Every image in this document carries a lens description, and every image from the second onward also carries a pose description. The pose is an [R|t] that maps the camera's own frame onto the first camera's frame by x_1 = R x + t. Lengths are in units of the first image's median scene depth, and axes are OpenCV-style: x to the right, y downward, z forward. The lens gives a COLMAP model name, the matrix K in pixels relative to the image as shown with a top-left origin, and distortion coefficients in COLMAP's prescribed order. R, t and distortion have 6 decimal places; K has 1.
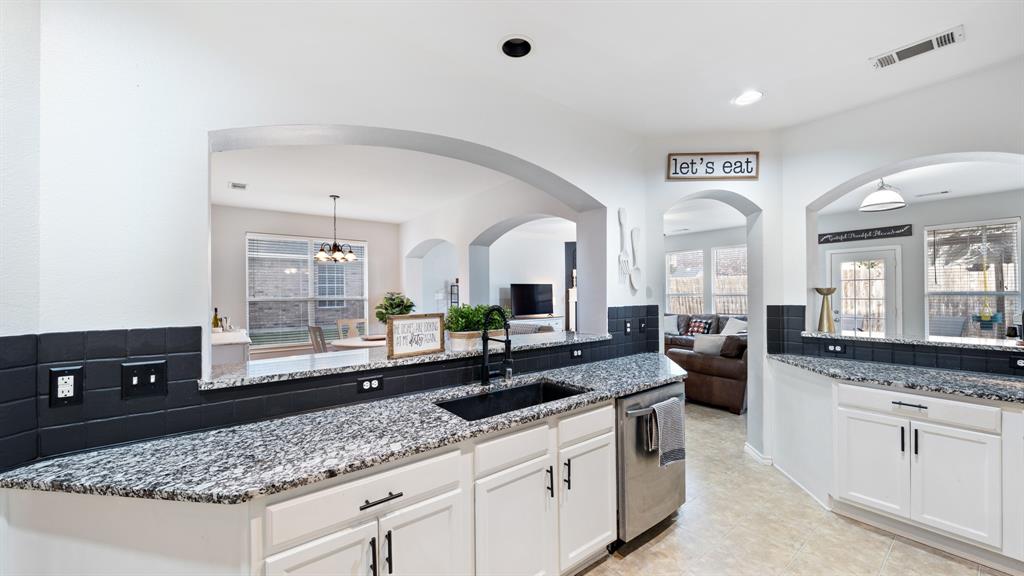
lens RADIAL K [[377.7, 0, 514.2], [0, 377.7, 290.1], [0, 0, 1]] dist [0.006061, 0.000004]
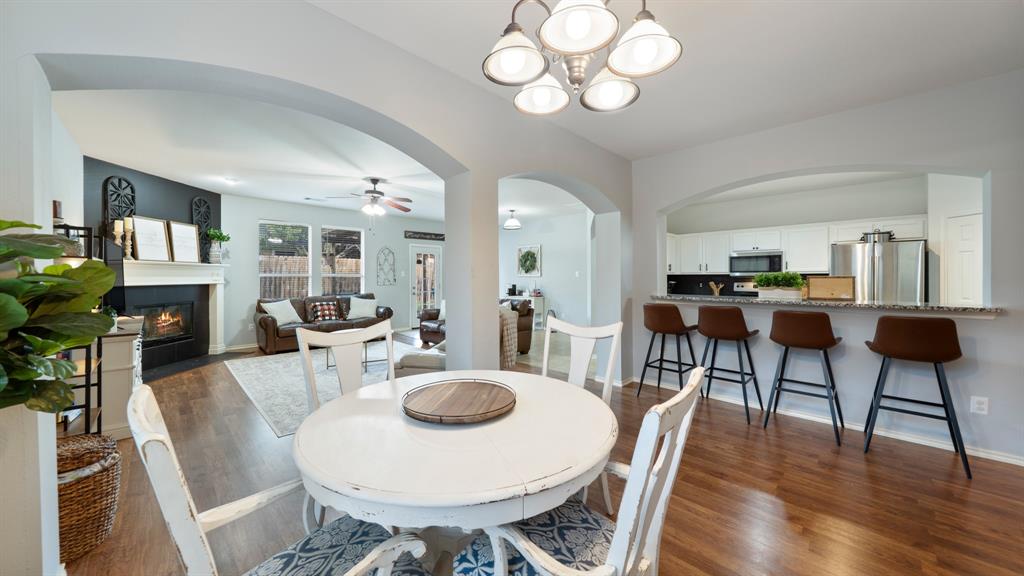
lens RADIAL K [[357.4, 0, 509.8], [0, 357.4, 277.9], [0, 0, 1]] dist [-0.000739, -0.000046]
pose [[-0.126126, 0.005233, 0.992000, -0.440319], [-0.008230, 0.999946, -0.006321, 0.022469], [-0.991980, -0.008961, -0.126076, 0.691664]]
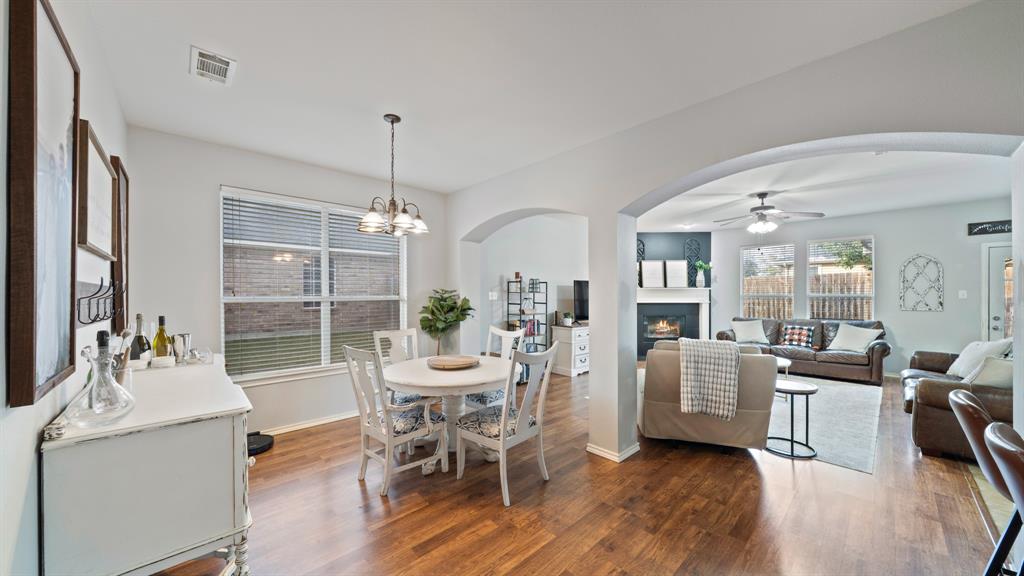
lens RADIAL K [[352.3, 0, 513.1], [0, 352.3, 292.5], [0, 0, 1]] dist [-0.001538, -0.000147]
pose [[0.994469, 0.007687, 0.104750, -0.230024], [-0.008267, 0.999953, 0.005101, 0.006099], [-0.104706, -0.005939, 0.994485, 0.301204]]
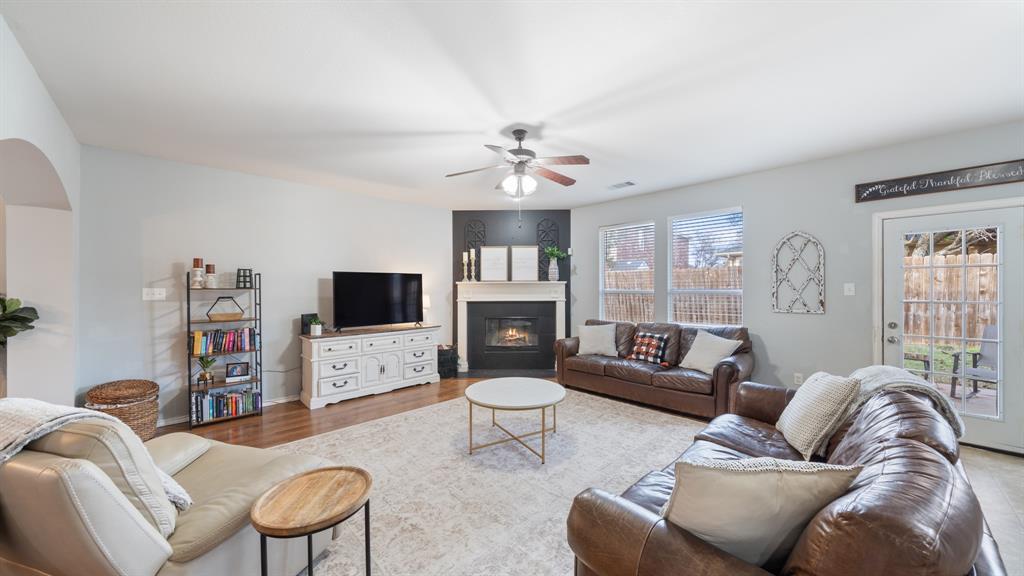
lens RADIAL K [[355.6, 0, 512.0], [0, 355.6, 288.0], [0, 0, 1]] dist [-0.000414, -0.000062]
pose [[0.992861, 0.004432, 0.119191, 0.207645], [-0.005240, 0.999965, 0.006464, 0.003157], [-0.119158, -0.007043, 0.992850, 0.473882]]
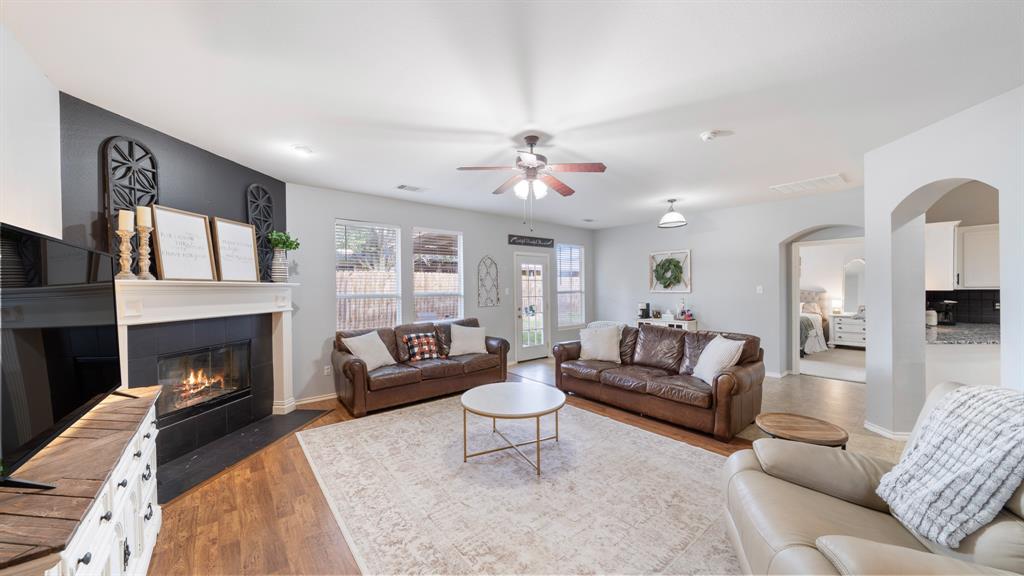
lens RADIAL K [[352.3, 0, 513.1], [0, 352.3, 292.5], [0, 0, 1]] dist [-0.001538, -0.000147]
pose [[-0.036157, -0.001998, 0.999344, -0.132243], [0.001541, 0.999997, 0.002055, 0.007044], [-0.999345, 0.001614, -0.036154, 0.896728]]
